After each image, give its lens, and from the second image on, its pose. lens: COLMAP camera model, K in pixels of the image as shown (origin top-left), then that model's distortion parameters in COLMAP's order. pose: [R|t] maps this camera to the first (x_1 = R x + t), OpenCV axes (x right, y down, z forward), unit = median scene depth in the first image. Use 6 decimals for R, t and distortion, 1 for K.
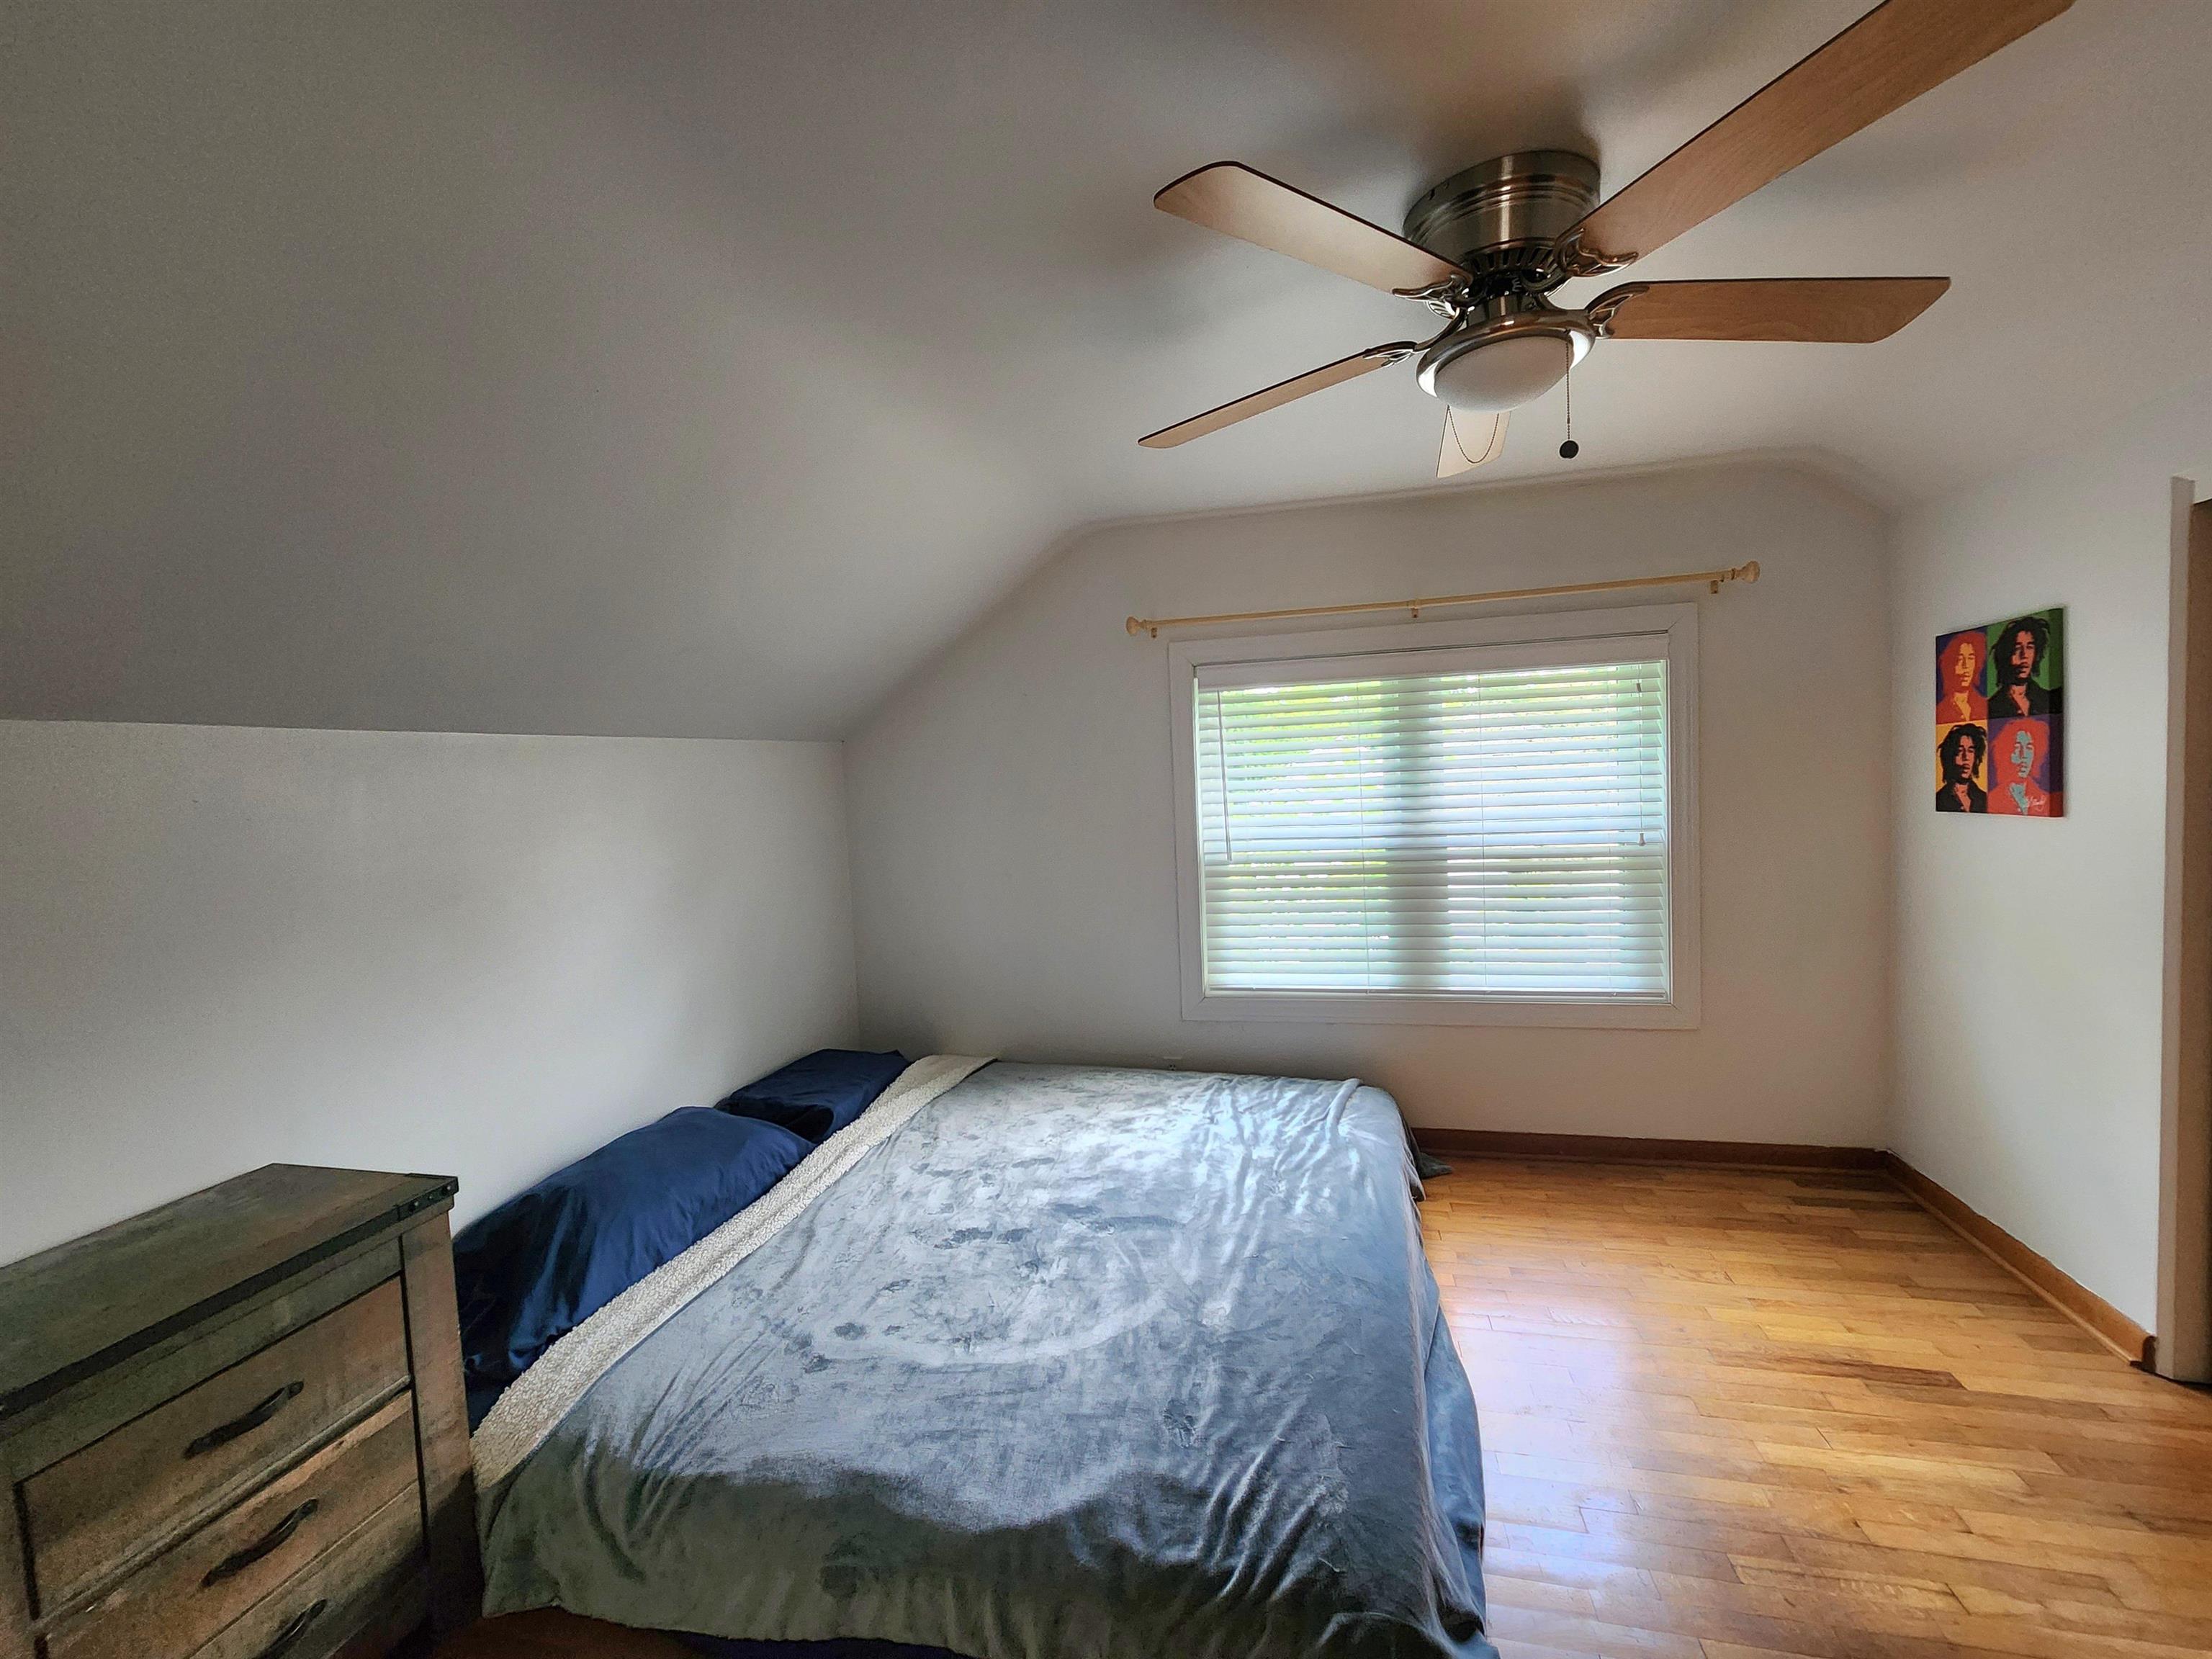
lens RADIAL K [[906.0, 0, 1088.9], [0, 906.0, 822.1], [0, 0, 1]] dist [-0.002184, 0.000827]
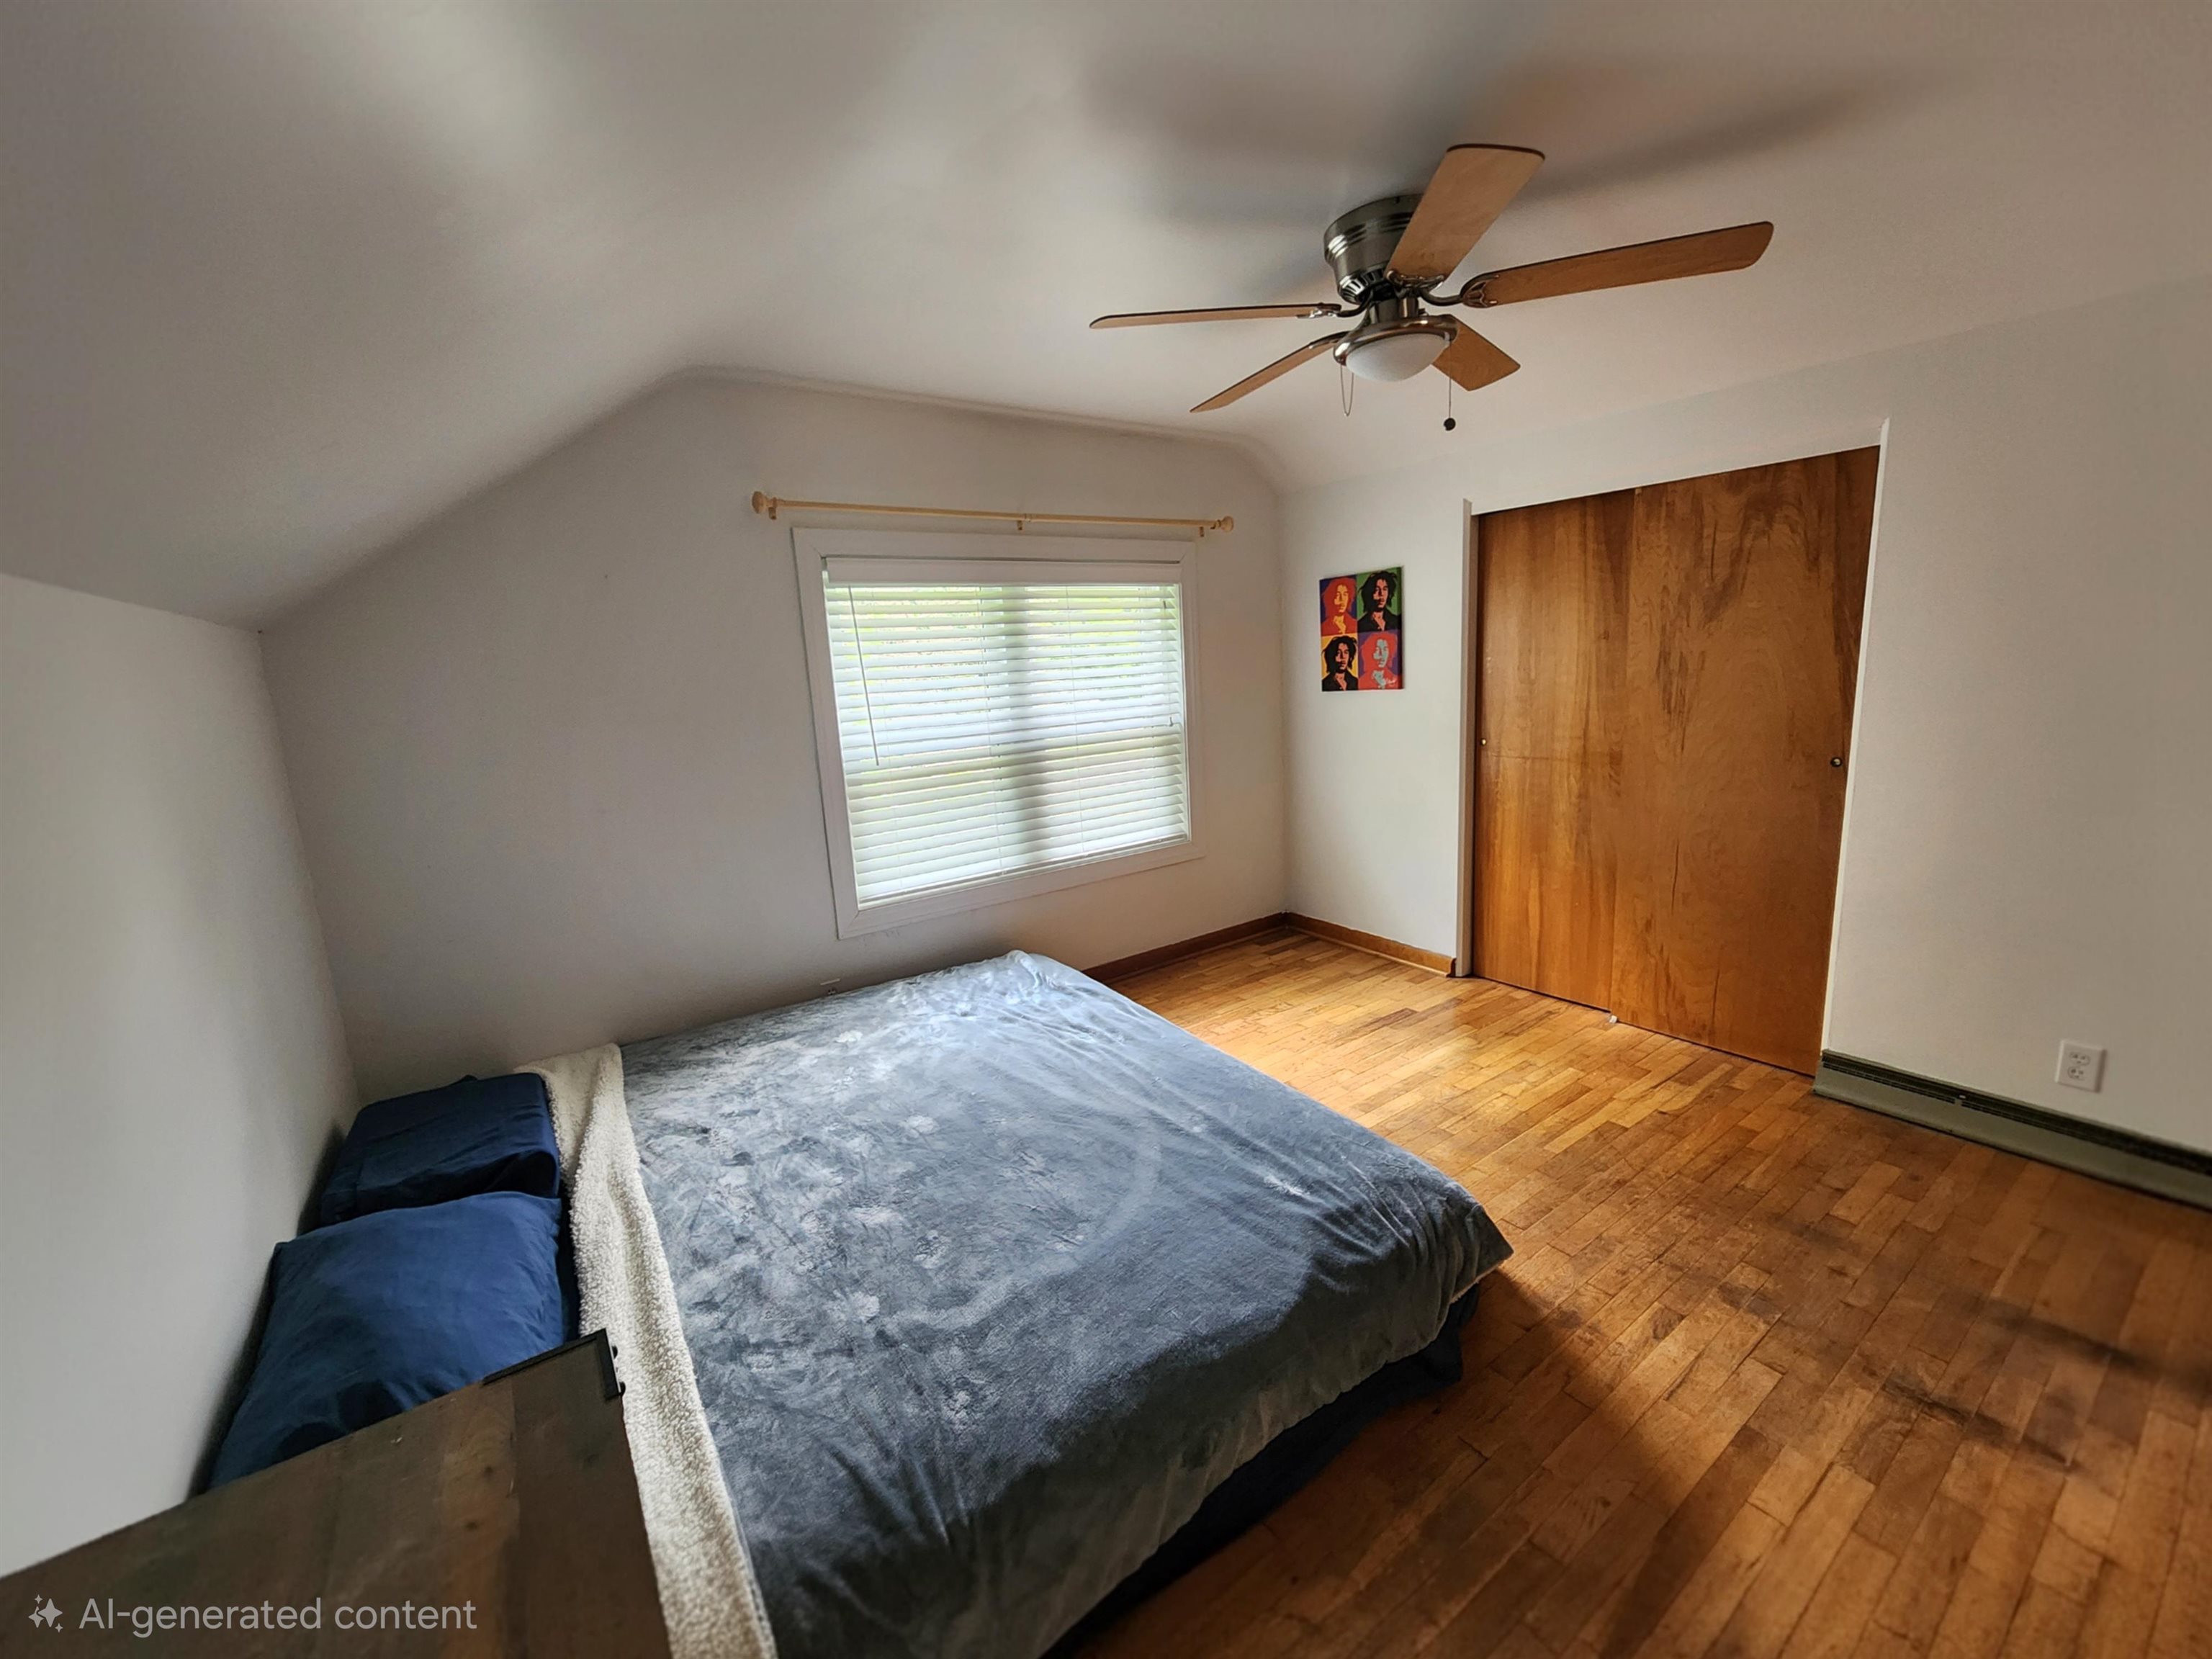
lens RADIAL K [[906.0, 0, 1094.2], [0, 906.0, 829.6], [0, 0, 1]] dist [-0.002184, 0.000827]
pose [[0.654796, -0.131721, 0.744239, -0.575947], [0.066756, 0.990927, 0.116649, 0.016769], [-0.752852, -0.026699, 0.657648, 0.253322]]
